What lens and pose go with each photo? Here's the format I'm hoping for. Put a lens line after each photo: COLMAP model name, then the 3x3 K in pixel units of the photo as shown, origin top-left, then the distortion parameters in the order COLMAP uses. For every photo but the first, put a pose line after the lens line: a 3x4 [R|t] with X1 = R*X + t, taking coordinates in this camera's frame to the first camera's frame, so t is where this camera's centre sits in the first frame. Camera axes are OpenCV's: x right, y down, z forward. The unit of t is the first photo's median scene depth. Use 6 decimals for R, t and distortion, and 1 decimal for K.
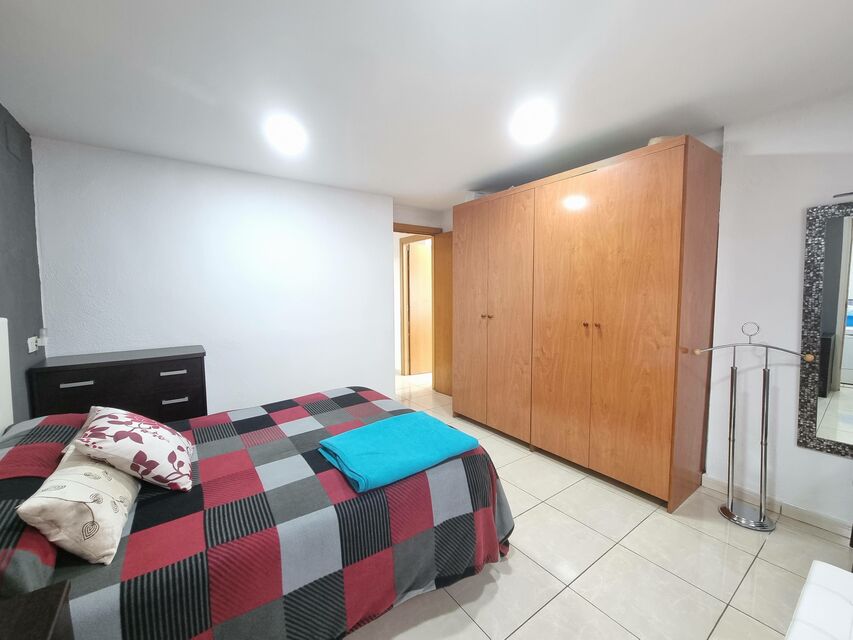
lens RADIAL K [[351.0, 0, 422.4], [0, 351.0, 327.8], [0, 0, 1]] dist [-0.003029, -0.000563]
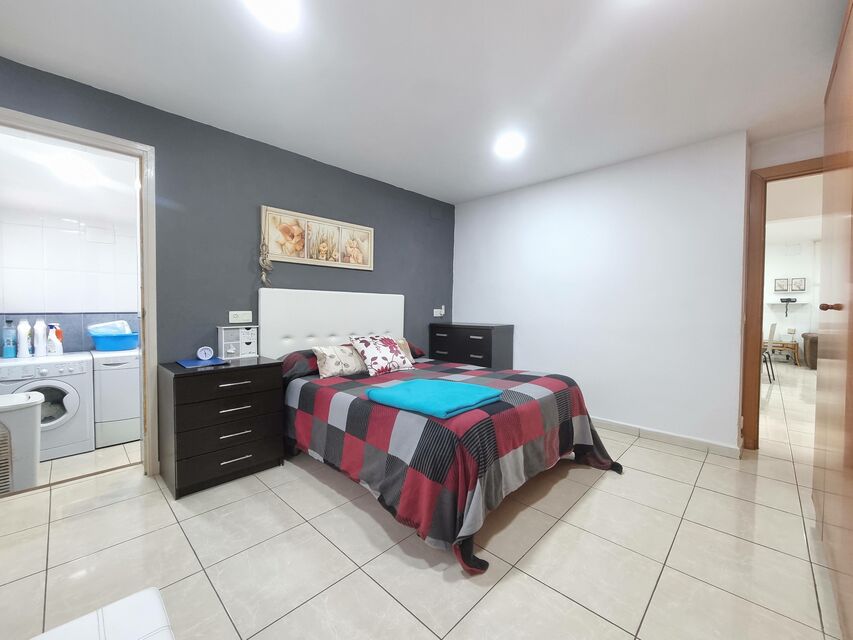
lens RADIAL K [[351.0, 0, 425.9], [0, 351.0, 317.2], [0, 0, 1]] dist [-0.003029, -0.000563]
pose [[0.177614, 0.042764, -0.983171, 1.117882], [-0.099019, 0.994762, 0.025380, 0.046932], [0.979106, 0.092844, 0.180918, 0.780599]]
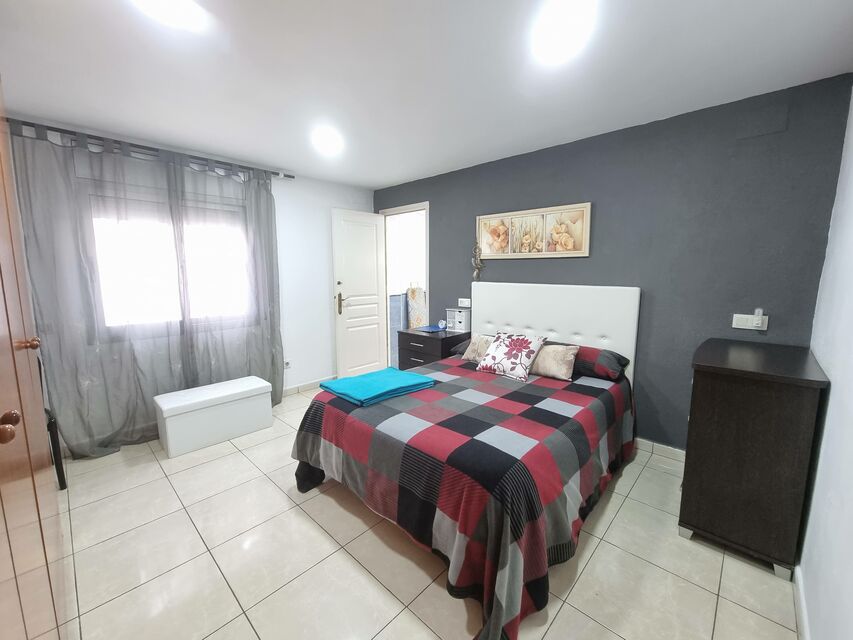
lens RADIAL K [[351.0, 0, 425.8], [0, 351.0, 317.6], [0, 0, 1]] dist [-0.003029, -0.000563]
pose [[-0.981352, 0.042047, -0.187565, 0.016509], [-0.001261, 0.974353, 0.225021, -0.251829], [0.192217, 0.221061, -0.956130, 2.412618]]
